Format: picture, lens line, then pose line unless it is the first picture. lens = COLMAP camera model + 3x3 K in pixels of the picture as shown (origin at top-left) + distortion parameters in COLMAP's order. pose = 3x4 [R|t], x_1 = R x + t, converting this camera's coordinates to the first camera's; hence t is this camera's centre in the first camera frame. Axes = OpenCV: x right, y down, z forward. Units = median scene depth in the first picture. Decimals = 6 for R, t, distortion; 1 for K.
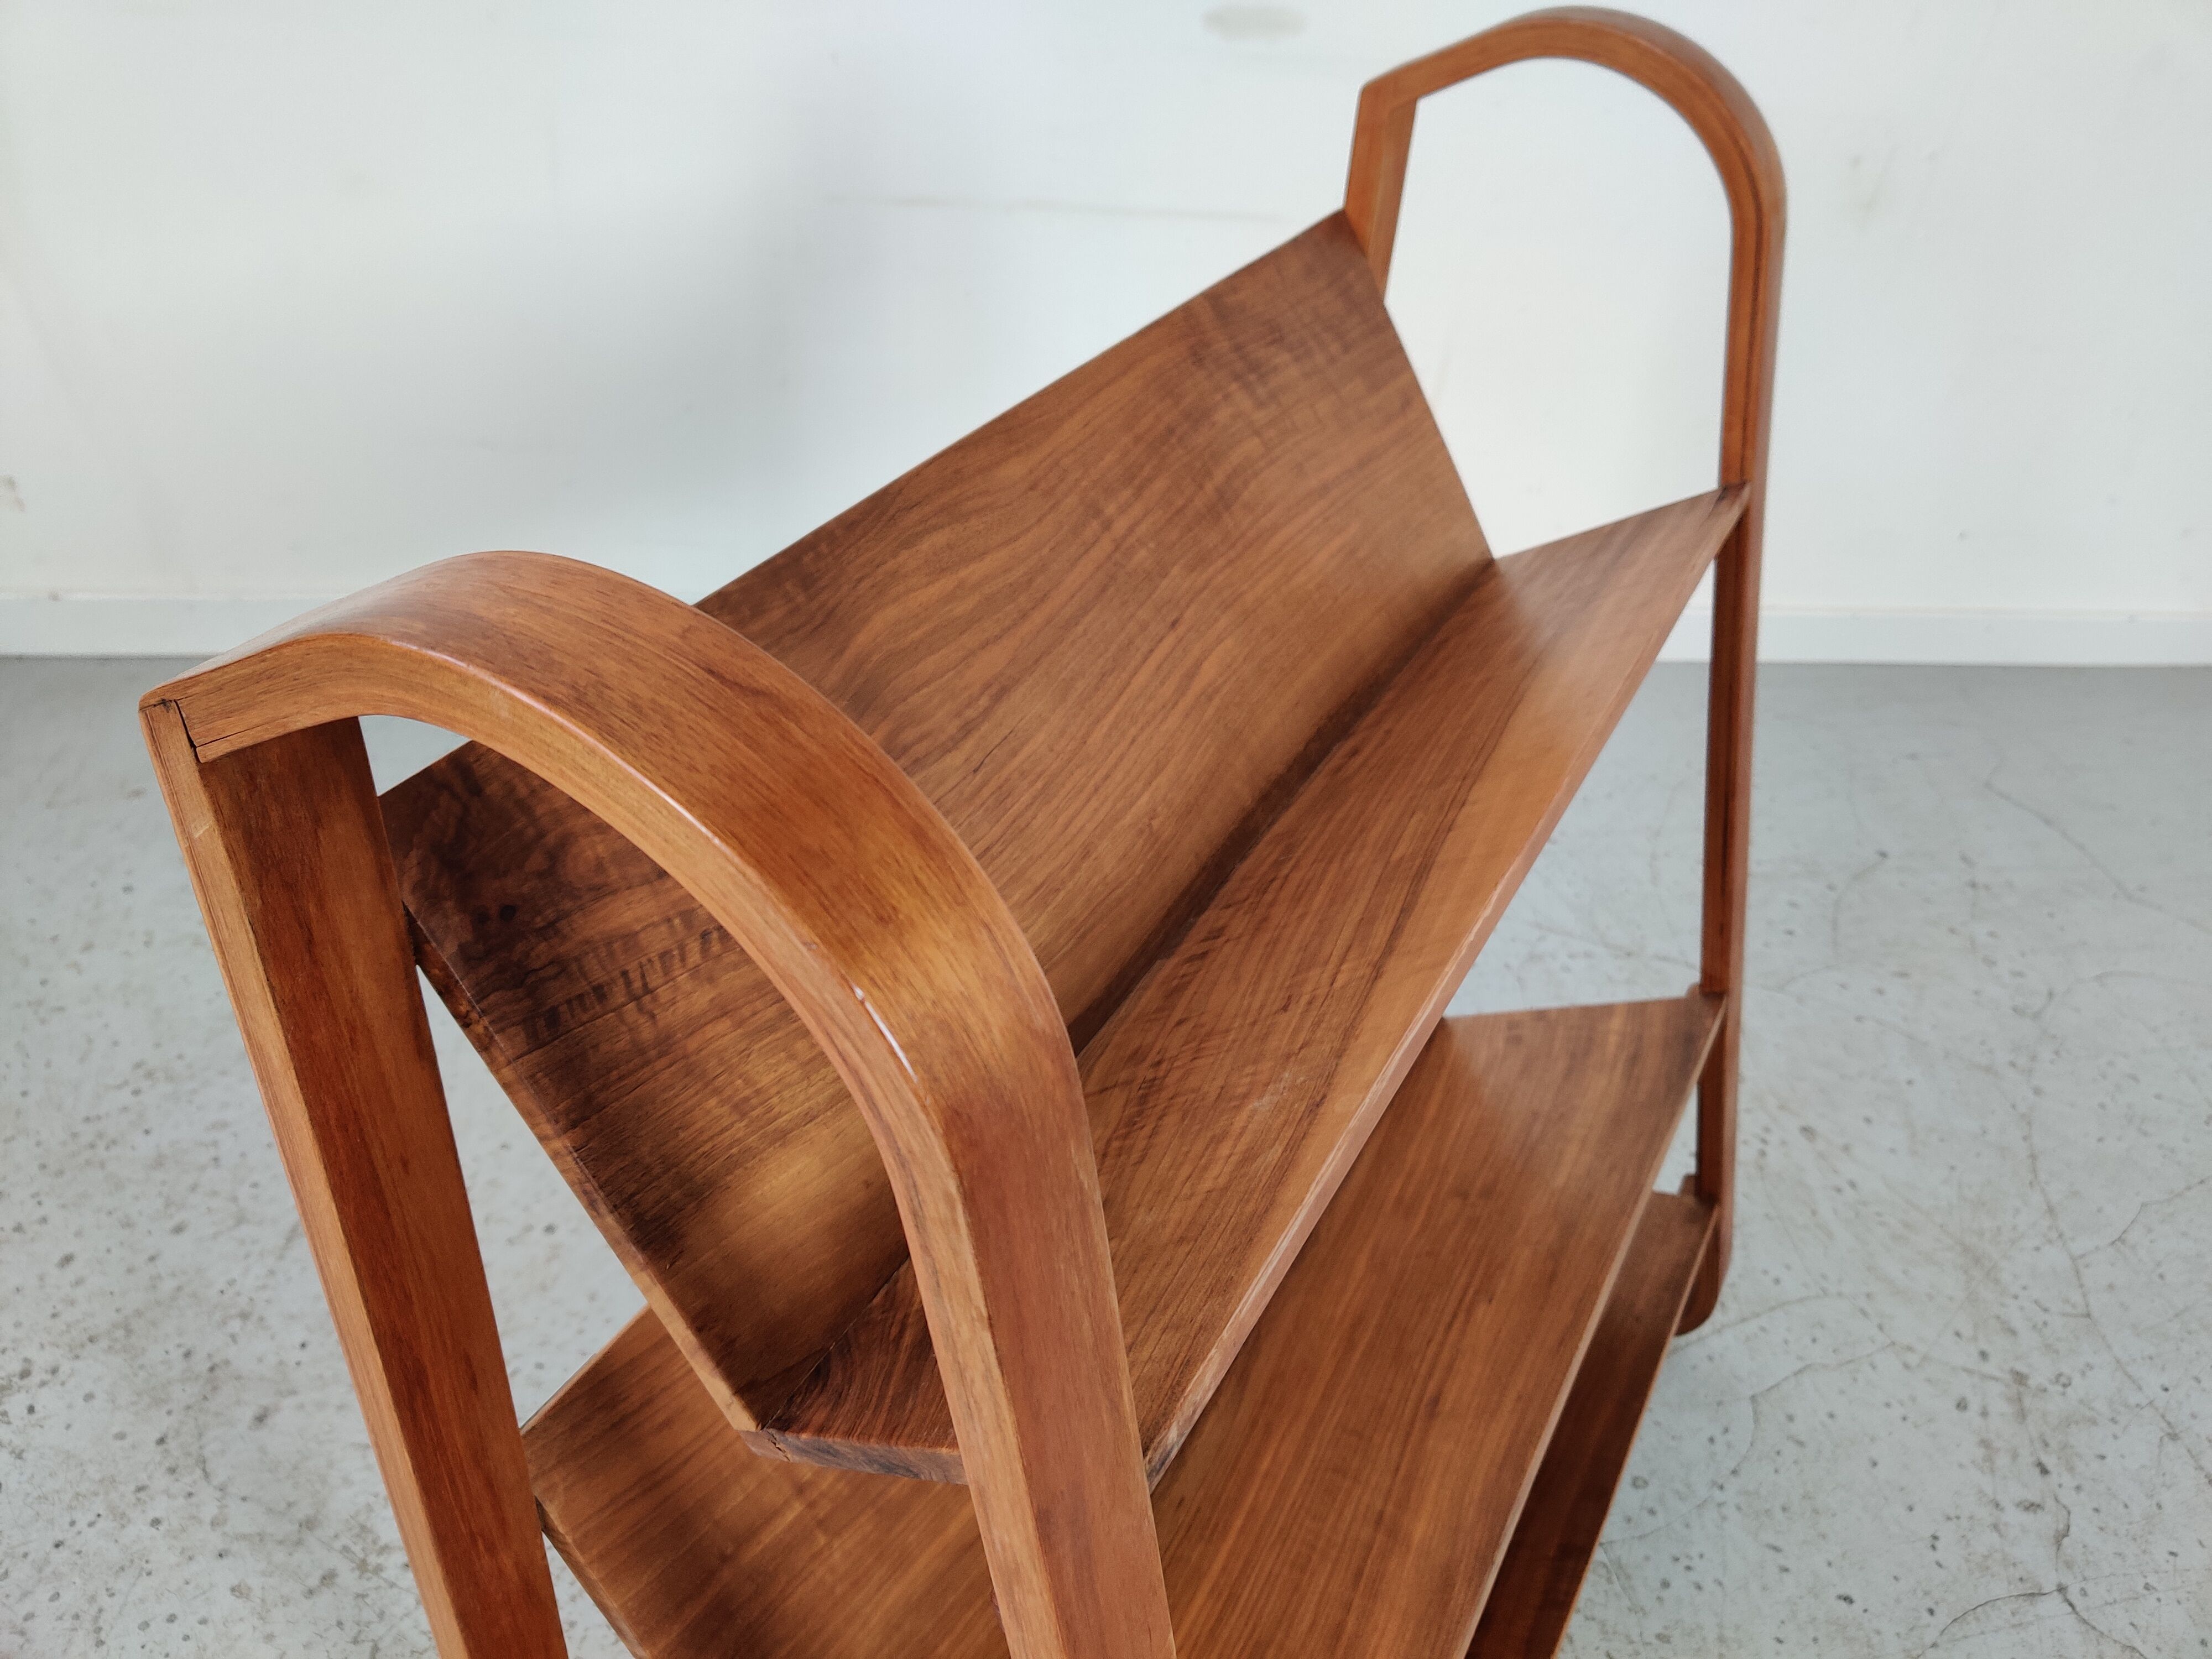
lens RADIAL K [[1700.5, 0, 1101.8], [0, 1700.5, 802.3], [0, 0, 1]] dist [0.045148, -0.045993]
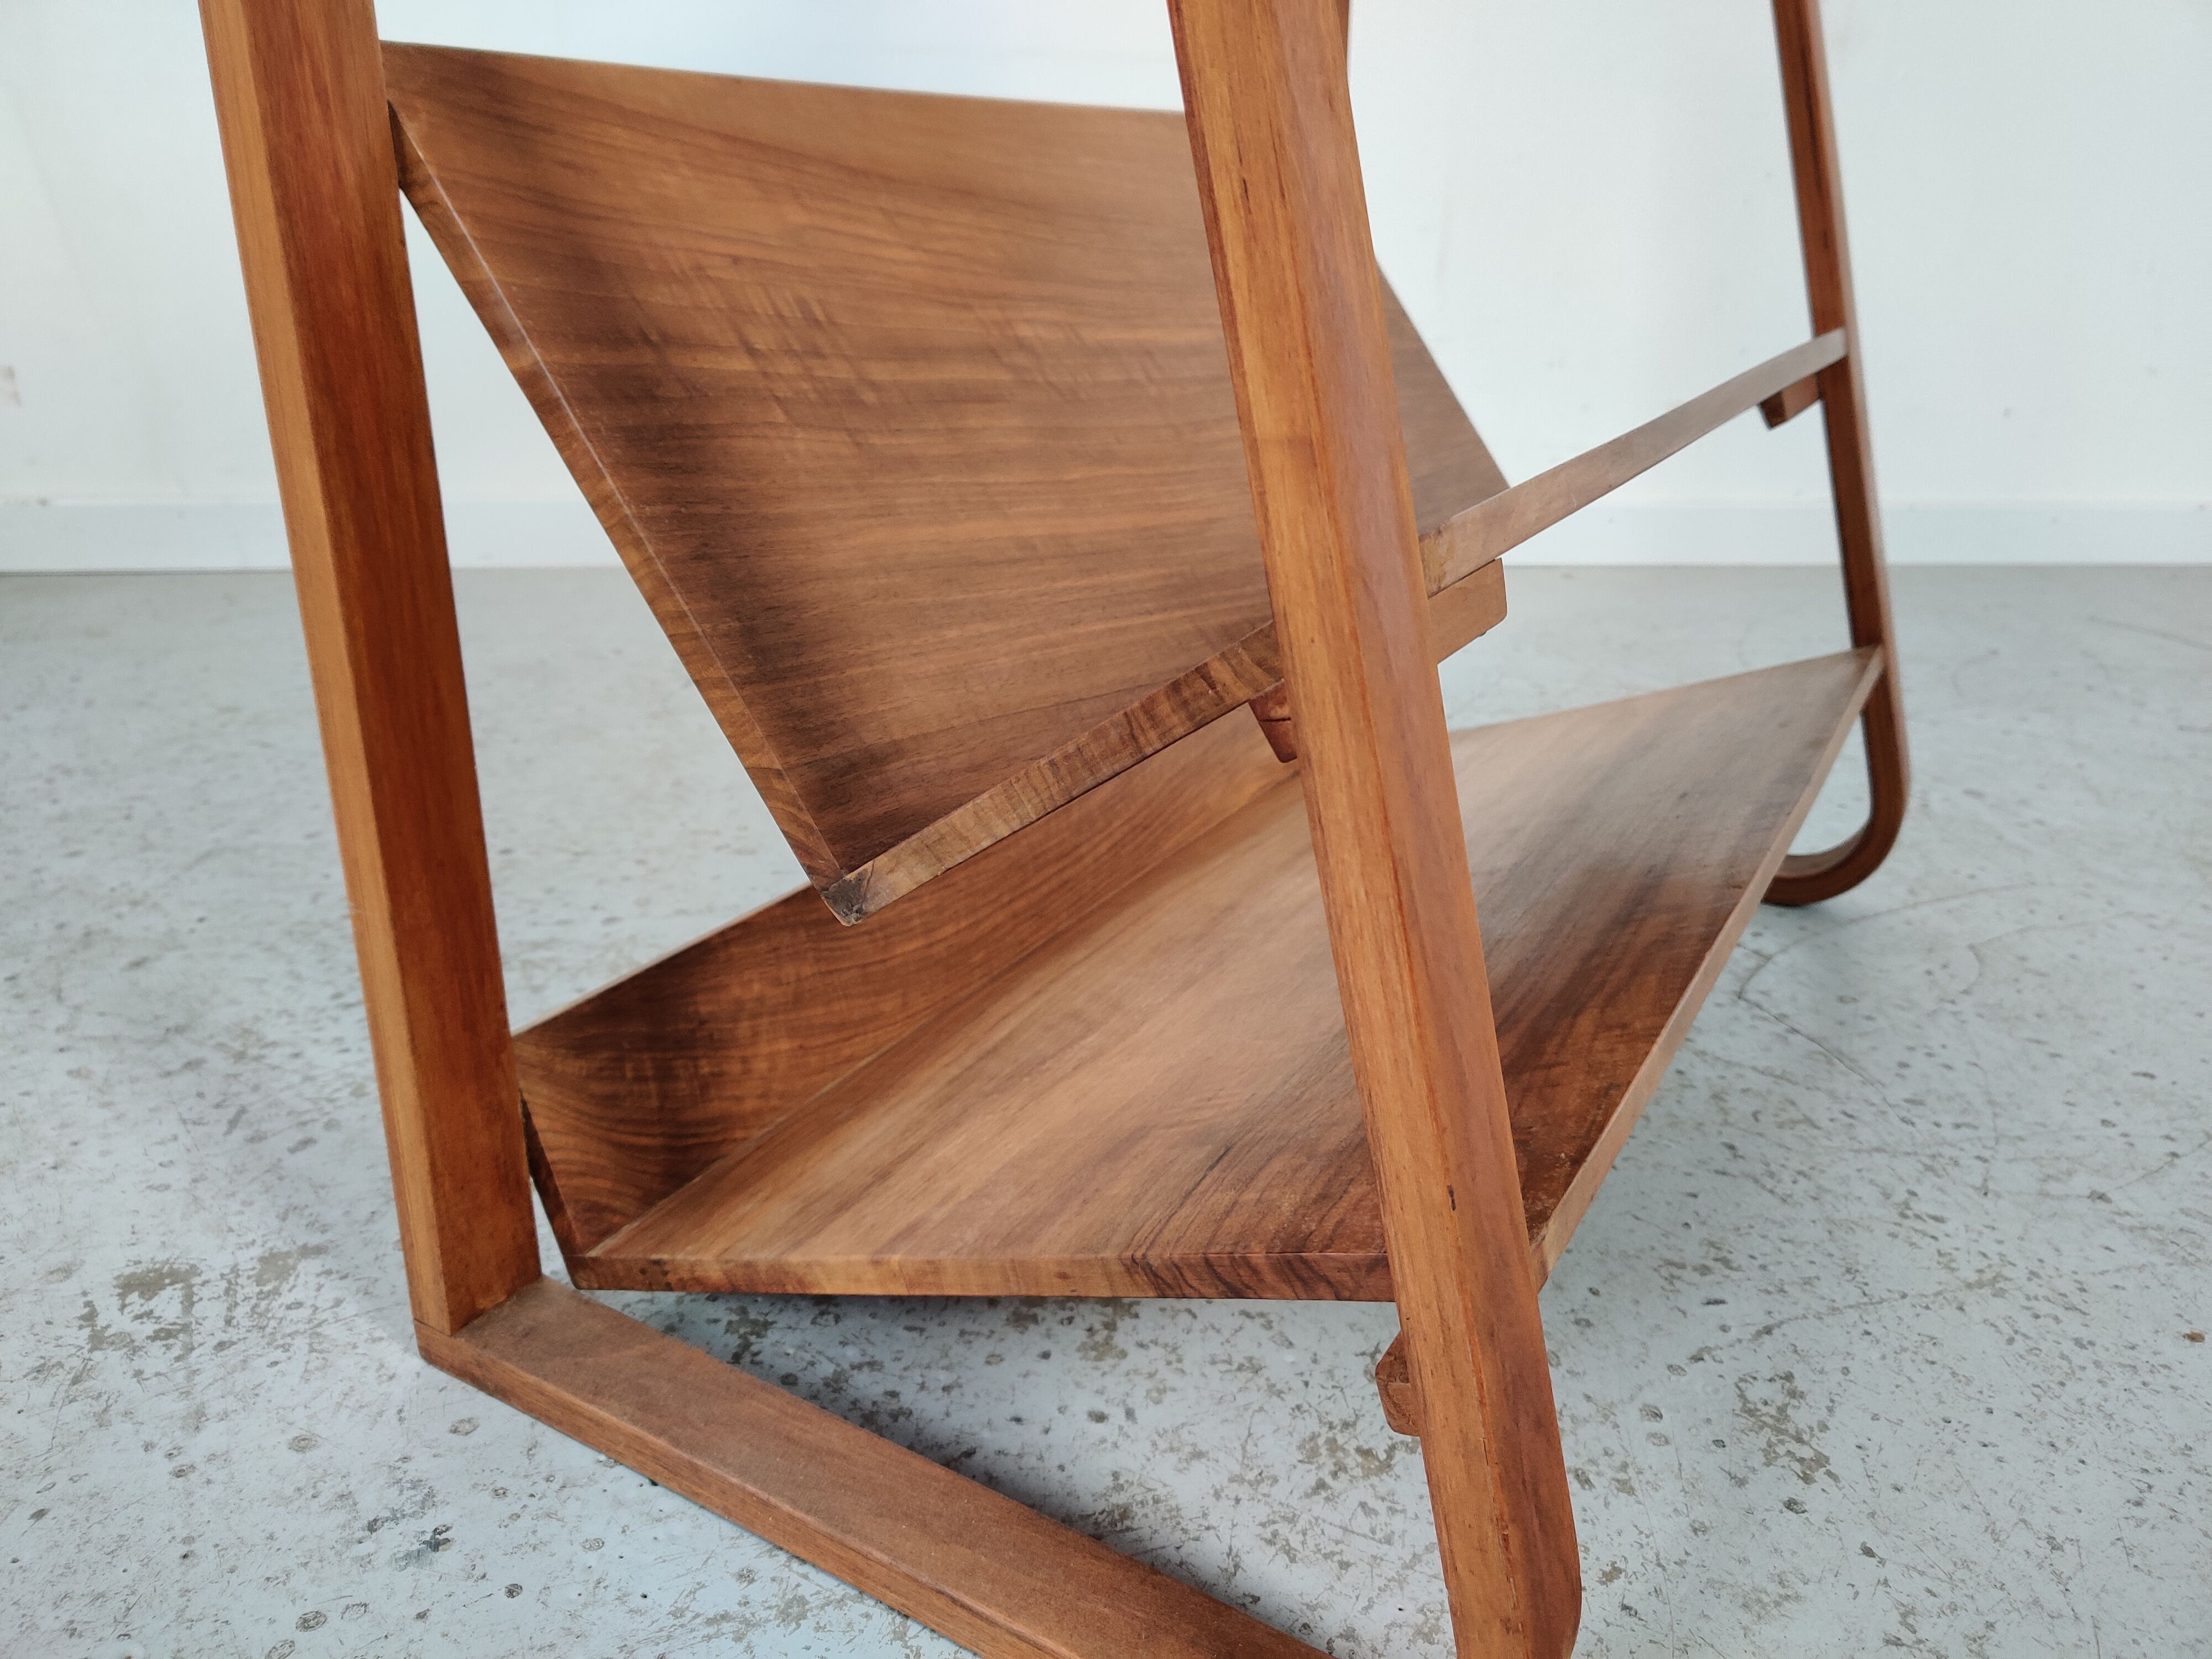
lens RADIAL K [[1700.5, 0, 1099.0], [0, 1700.5, 820.7], [0, 0, 1]] dist [0.045148, -0.045993]
pose [[0.997241, -0.071939, -0.018295, -0.016528], [0.063675, 0.955740, -0.287239, 0.689377], [0.038149, 0.285281, 0.957684, 0.267144]]
